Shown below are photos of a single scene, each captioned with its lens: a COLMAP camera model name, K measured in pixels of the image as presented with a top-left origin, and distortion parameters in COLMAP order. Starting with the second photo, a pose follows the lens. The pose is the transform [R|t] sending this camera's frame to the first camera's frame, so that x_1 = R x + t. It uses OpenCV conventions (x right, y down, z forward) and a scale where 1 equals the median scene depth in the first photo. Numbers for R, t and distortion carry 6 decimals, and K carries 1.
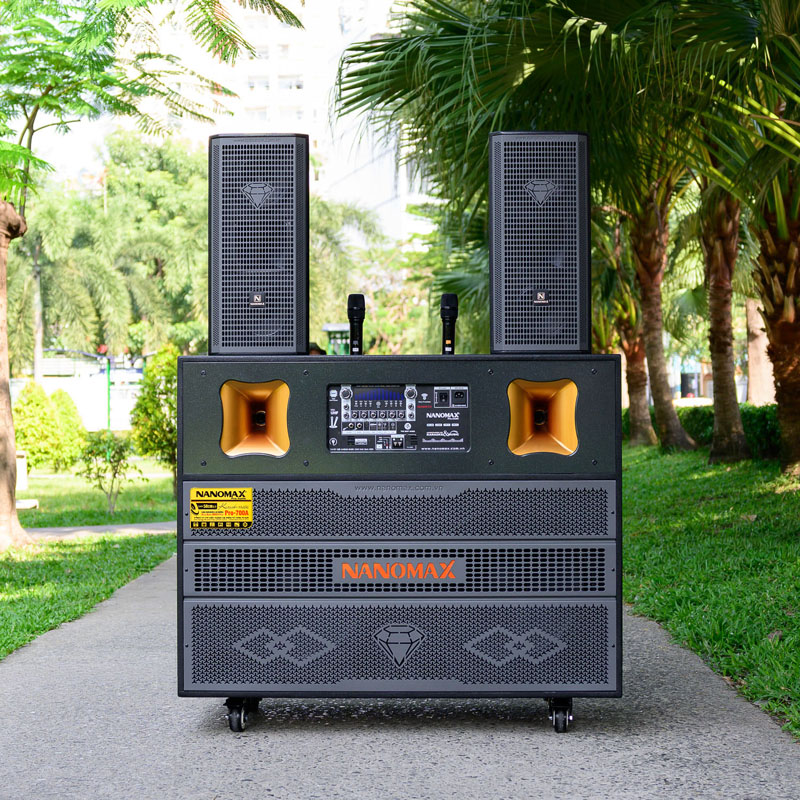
lens RADIAL K [[1884.6, 0, 397.3], [0, 1884.6, 366.9], [0, 0, 1]] dist [-0.180772, -0.019306]
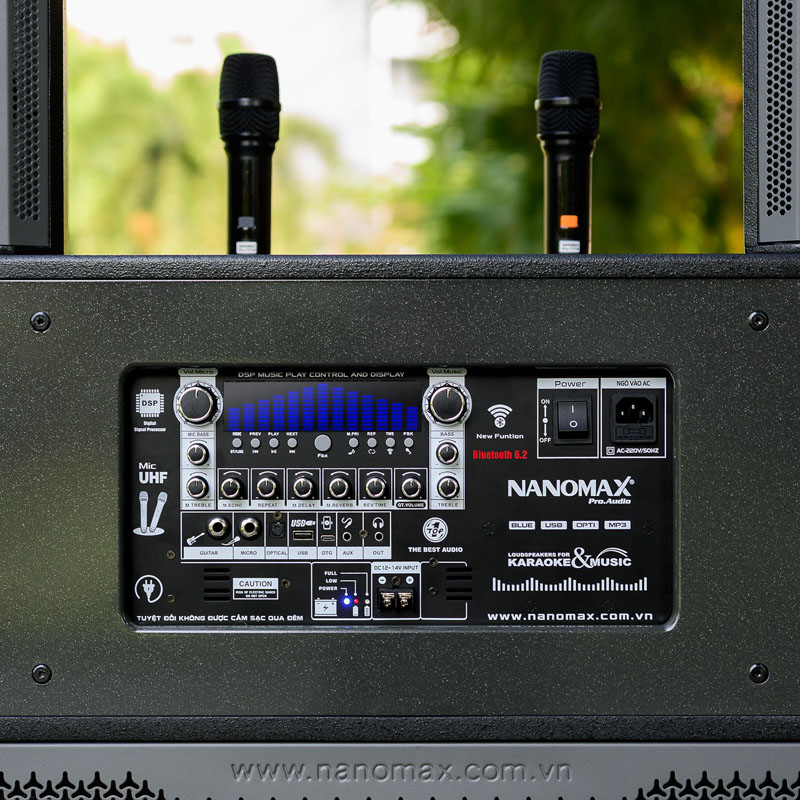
lens RADIAL K [[2400.4, 0, 400.0], [0, 2400.4, 400.0], [0, 0, 1]] dist [-0.046020, -0.150714]
pose [[0.999928, 0.001953, 0.011805, -0.003285], [-0.002179, 0.999813, 0.019214, 0.007232], [-0.011765, -0.019238, 0.999746, 0.672119]]
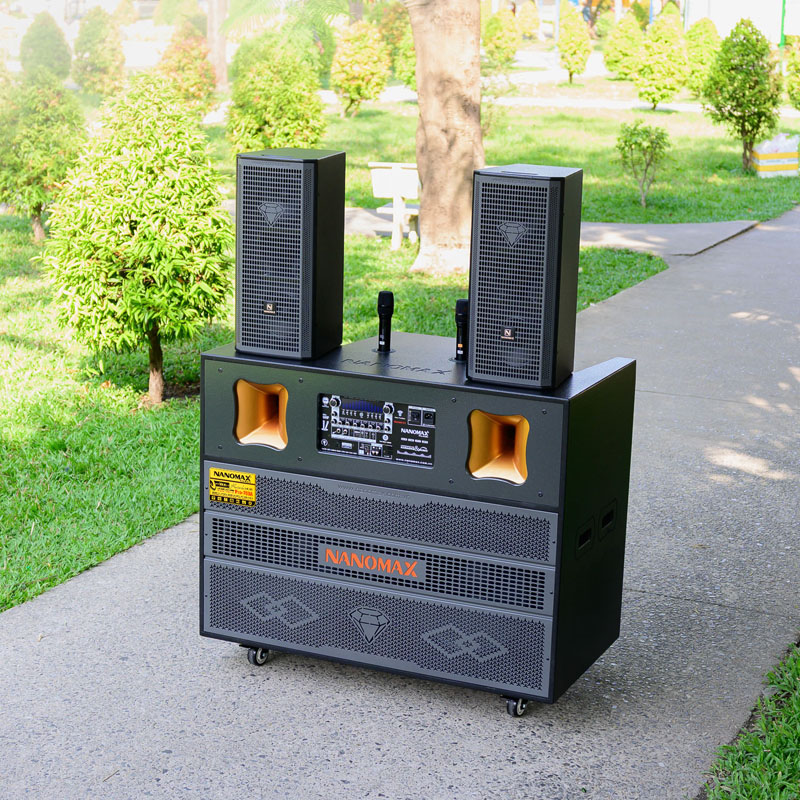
lens RADIAL K [[1794.6, 0, 399.7], [0, 1794.6, 424.0], [0, 0, 1]] dist [-0.145233, -0.095270]
pose [[0.922039, 0.121206, -0.367631, 0.399546], [-0.021519, 0.964296, 0.263953, -0.254235], [0.386497, -0.235464, 0.891727, 0.070282]]
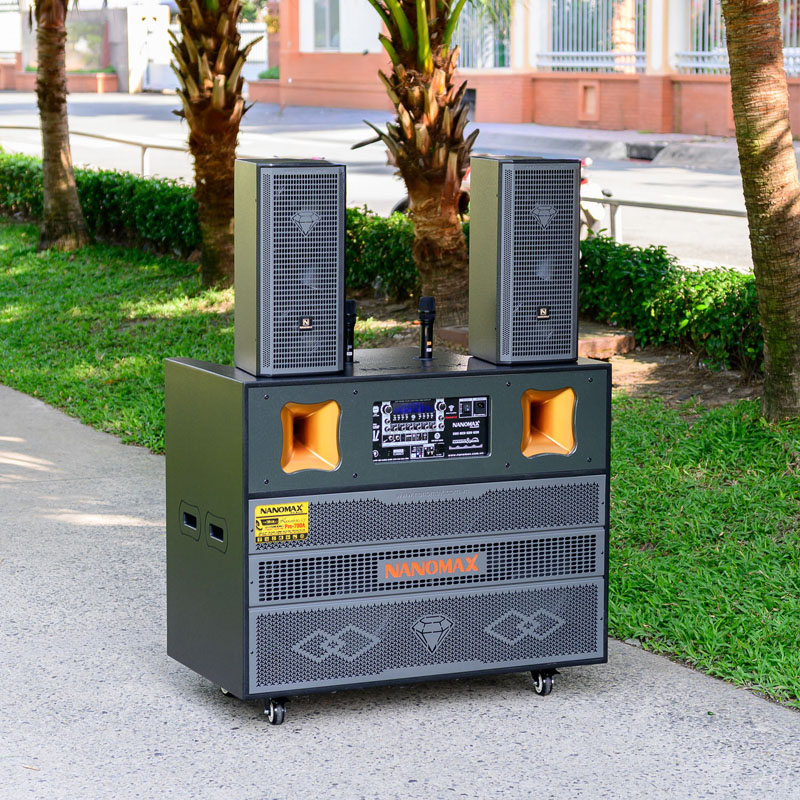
lens RADIAL K [[2623.7, 0, 400.5], [0, 2623.7, 422.0], [0, 0, 1]] dist [0.066404, 1.608984]
pose [[0.894536, -0.053010, 0.443841, -0.691089], [-0.019215, 0.987465, 0.156663, -0.215220], [-0.446582, -0.148669, 0.882305, -0.332697]]
